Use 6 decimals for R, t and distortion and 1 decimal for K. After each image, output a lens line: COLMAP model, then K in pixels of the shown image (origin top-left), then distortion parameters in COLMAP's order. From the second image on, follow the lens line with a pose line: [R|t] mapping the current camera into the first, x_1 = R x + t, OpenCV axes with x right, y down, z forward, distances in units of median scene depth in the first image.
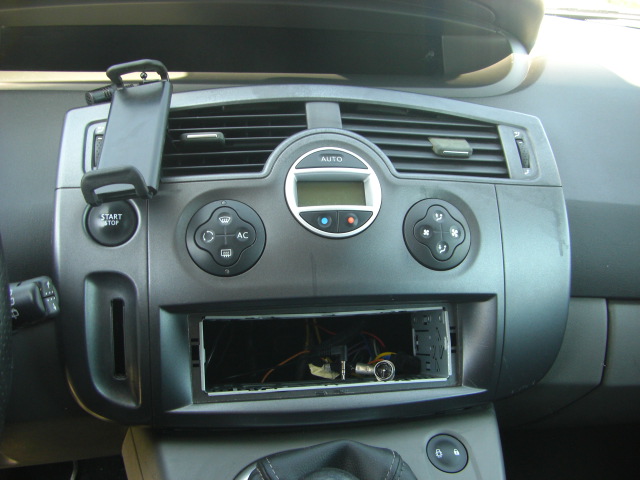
lens RADIAL K [[709.6, 0, 321.2], [0, 709.6, 241.9], [0, 0, 1]] dist [-0.143377, 0.000000]
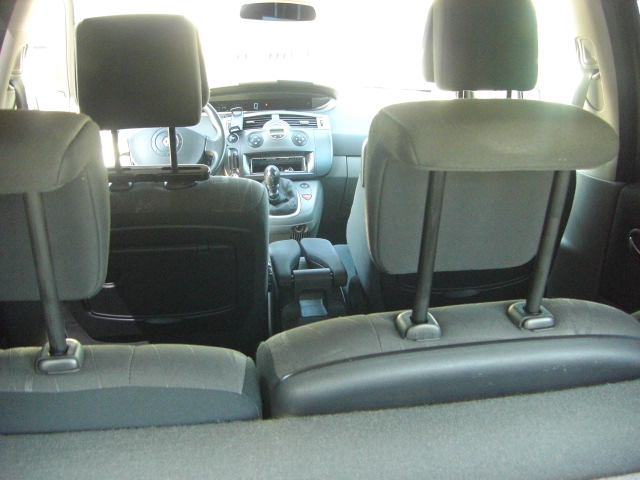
lens RADIAL K [[709.6, 0, 319.7], [0, 709.6, 237.3], [0, 0, 1]] dist [-0.143377, 0.000000]
pose [[0.996713, -0.049419, -0.064194, 0.577589], [0.042954, 0.994215, -0.098450, 1.129312], [0.068688, 0.095369, 0.993069, -3.695553]]
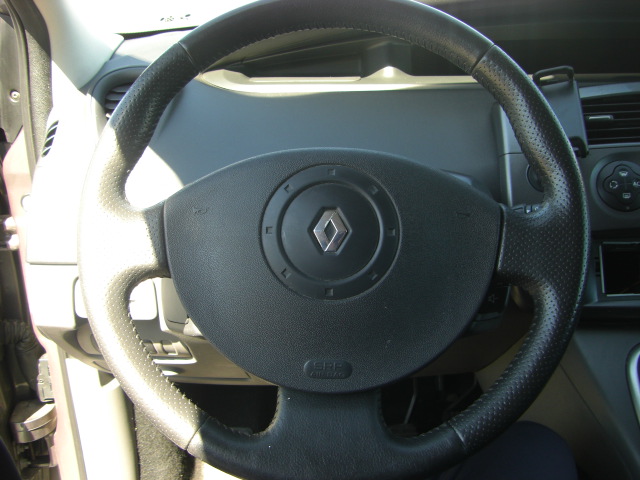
lens RADIAL K [[709.6, 0, 321.6], [0, 709.6, 235.0], [0, 0, 1]] dist [-0.143377, 0.000000]
pose [[0.970079, -0.002481, -0.242777, -0.372891], [-0.001691, 0.999854, -0.016976, 0.114273], [0.242784, 0.016878, 0.969934, -0.503599]]
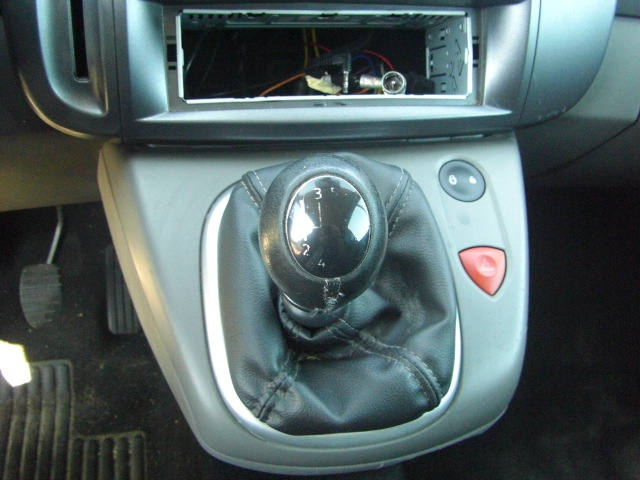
lens RADIAL K [[709.6, 0, 316.2], [0, 709.6, 236.3], [0, 0, 1]] dist [-0.143377, 0.000000]
pose [[0.999758, 0.021162, -0.006035, 0.004770], [-0.018663, 0.960696, 0.276976, 0.130755], [0.011659, -0.276796, 0.960858, 0.132412]]
